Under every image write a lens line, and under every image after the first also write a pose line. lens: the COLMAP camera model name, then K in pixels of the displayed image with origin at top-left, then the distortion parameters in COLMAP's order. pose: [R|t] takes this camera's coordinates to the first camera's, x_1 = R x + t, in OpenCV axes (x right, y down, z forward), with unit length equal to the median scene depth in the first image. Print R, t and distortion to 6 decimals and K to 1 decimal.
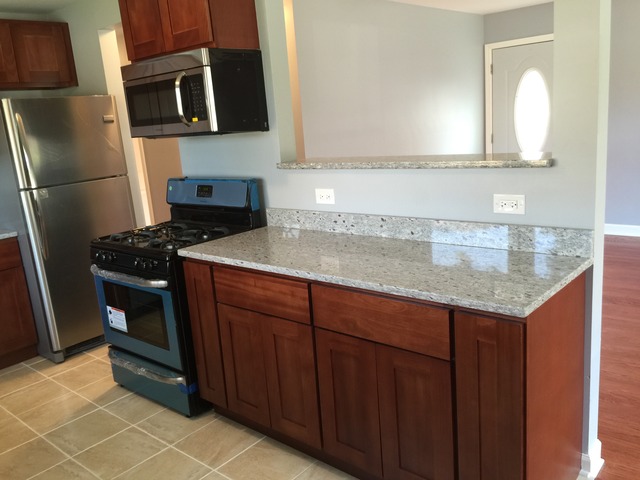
lens RADIAL K [[548.9, 0, 305.9], [0, 548.9, 240.5], [0, 0, 1]] dist [0.088567, -0.122654]
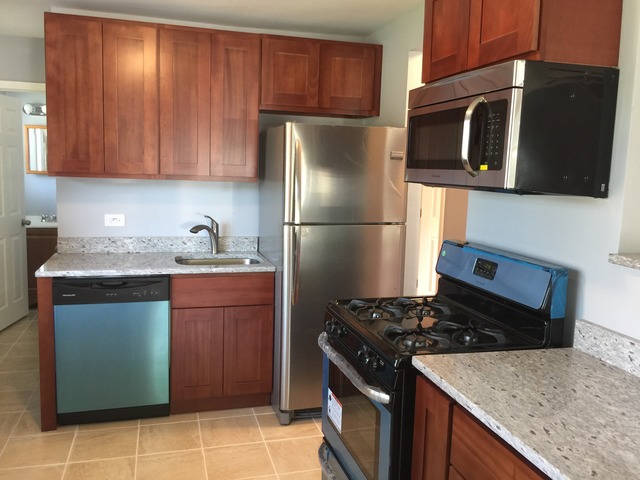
lens RADIAL K [[545.0, 0, 318.4], [0, 545.0, 238.4], [0, 0, 1]] dist [0.076406, -0.122077]
pose [[0.838552, 0.179333, -0.514460, -0.014281], [-0.216114, 0.976295, -0.011937, -0.085333], [0.500125, 0.121192, 0.857431, 0.347529]]
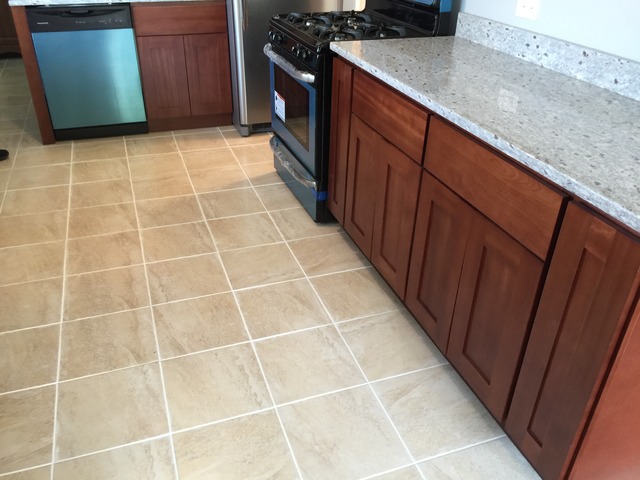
lens RADIAL K [[545.0, 0, 318.4], [0, 545.0, 238.4], [0, 0, 1]] dist [0.076406, -0.122077]
pose [[0.872415, 0.329389, -0.361104, 0.161597], [-0.194546, 0.911778, 0.361681, -0.009994], [0.448380, -0.245285, 0.859529, 0.158540]]
